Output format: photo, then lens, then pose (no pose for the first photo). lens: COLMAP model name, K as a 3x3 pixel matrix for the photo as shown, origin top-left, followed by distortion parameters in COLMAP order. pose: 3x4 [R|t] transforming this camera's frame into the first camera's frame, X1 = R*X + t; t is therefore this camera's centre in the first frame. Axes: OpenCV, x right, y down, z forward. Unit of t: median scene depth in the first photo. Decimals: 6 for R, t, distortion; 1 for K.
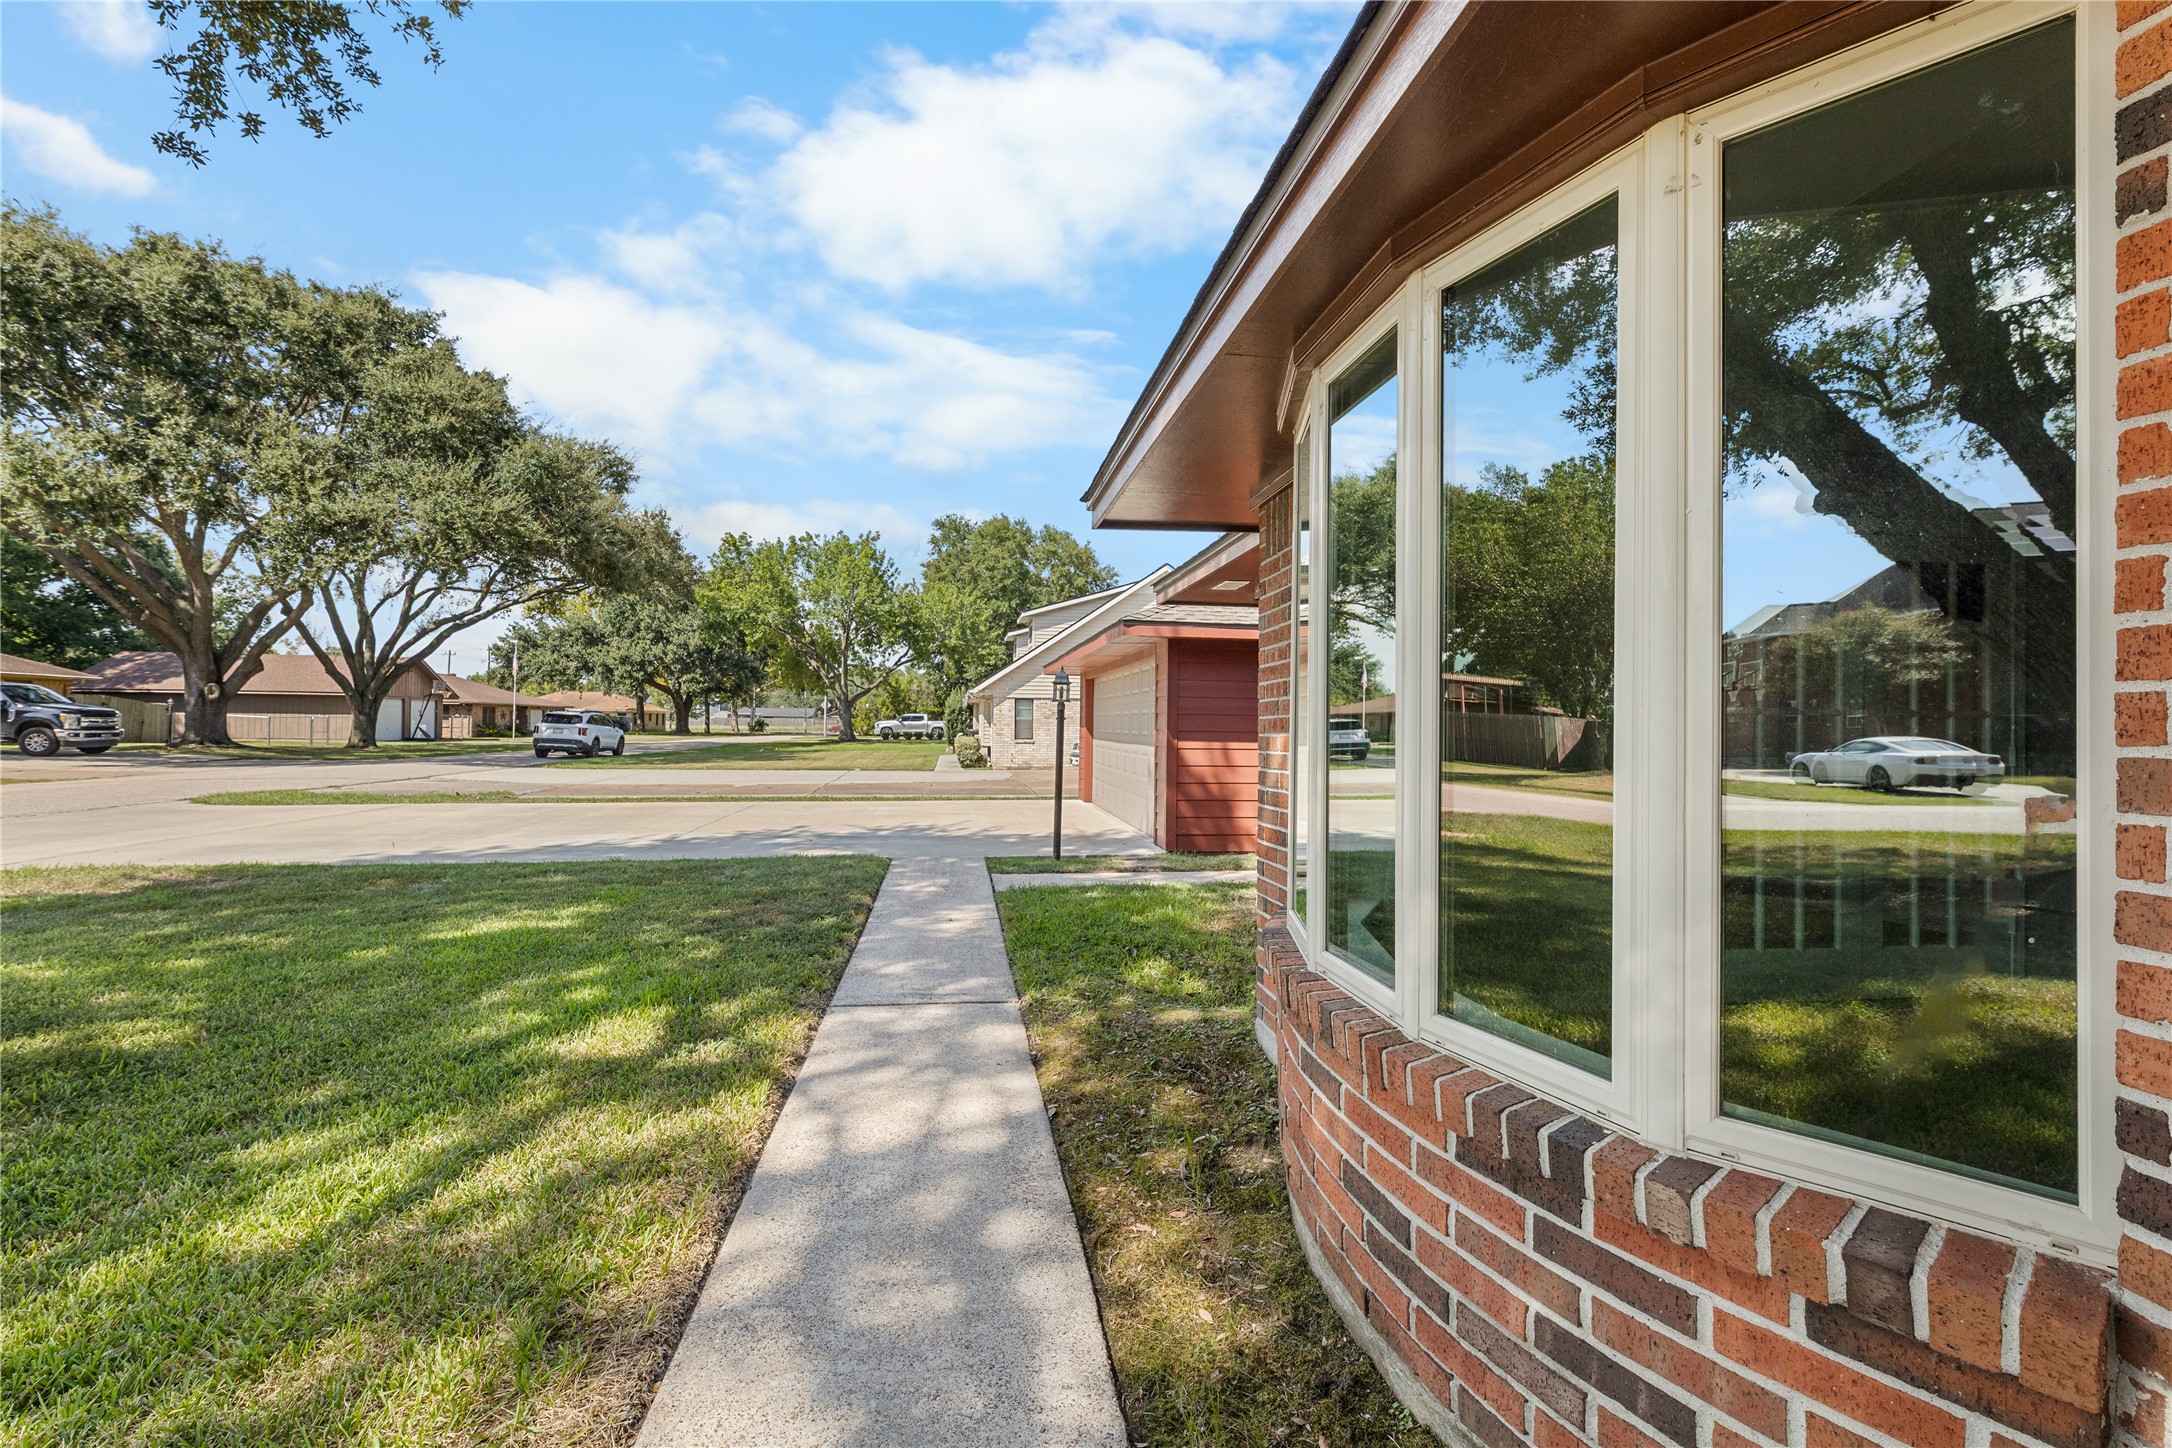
lens RADIAL K [[911.8, 0, 1085.5], [0, 911.8, 719.6], [0, 0, 1]] dist [-0.001135, 0.000580]
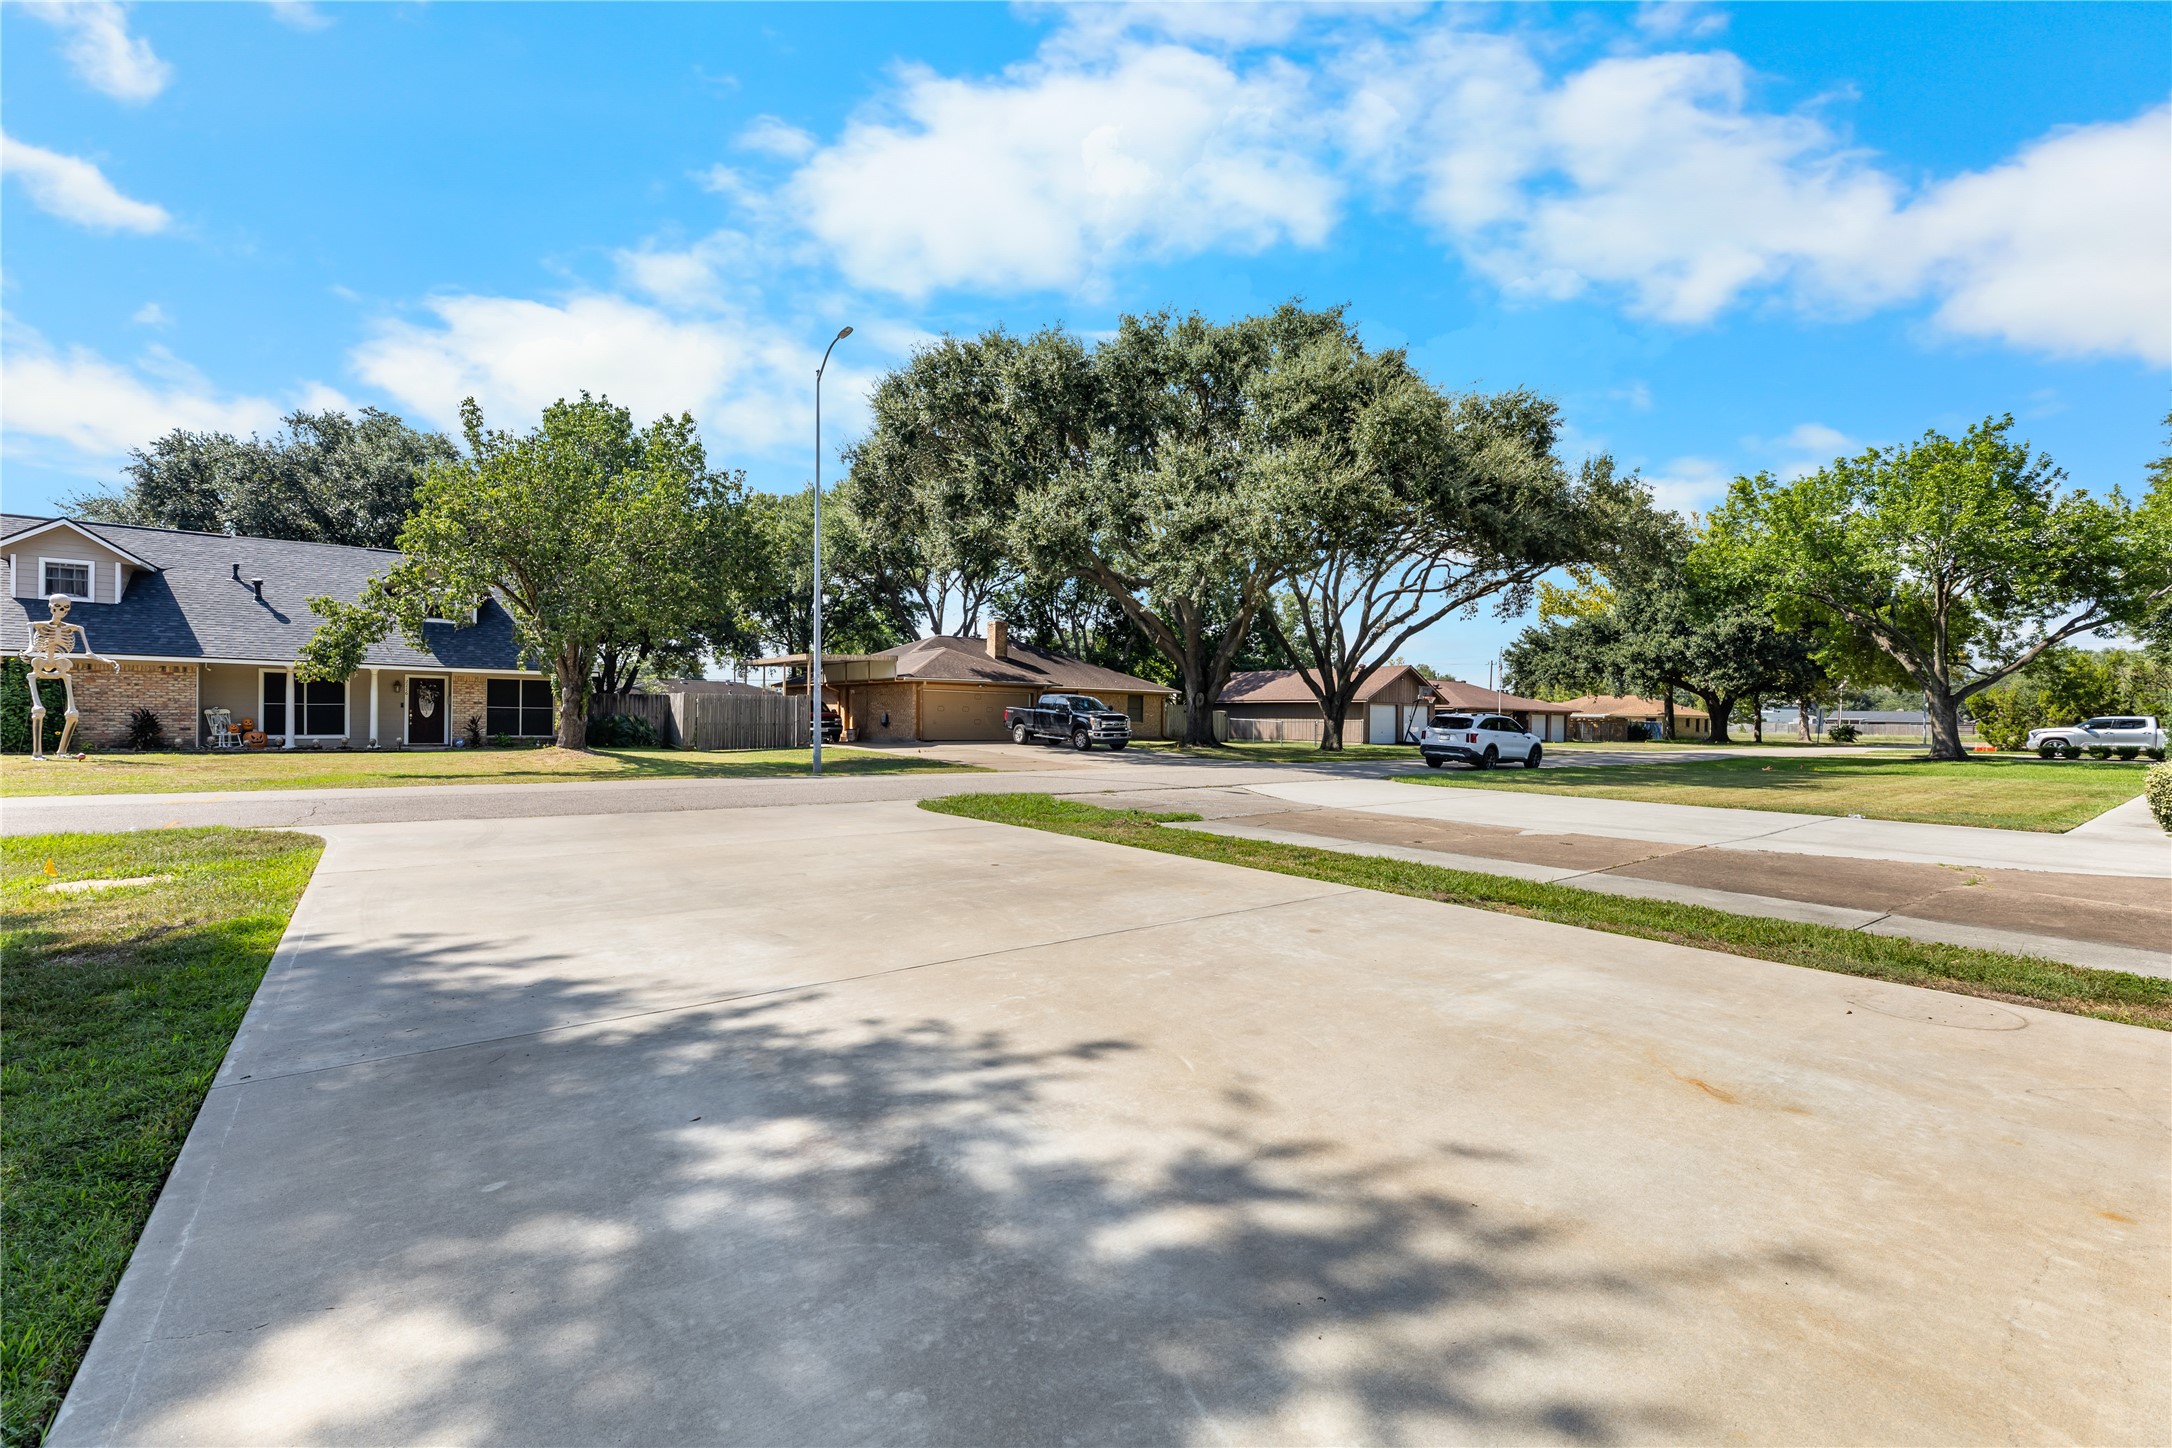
lens RADIAL K [[911.8, 0, 1084.7], [0, 911.8, 694.3], [0, 0, 1]] dist [-0.001135, 0.000580]
pose [[0.494594, -0.026574, -0.868718, -0.006104], [-0.003151, 0.999471, -0.032368, 0.000608], [0.869119, 0.018747, 0.494248, 0.110252]]
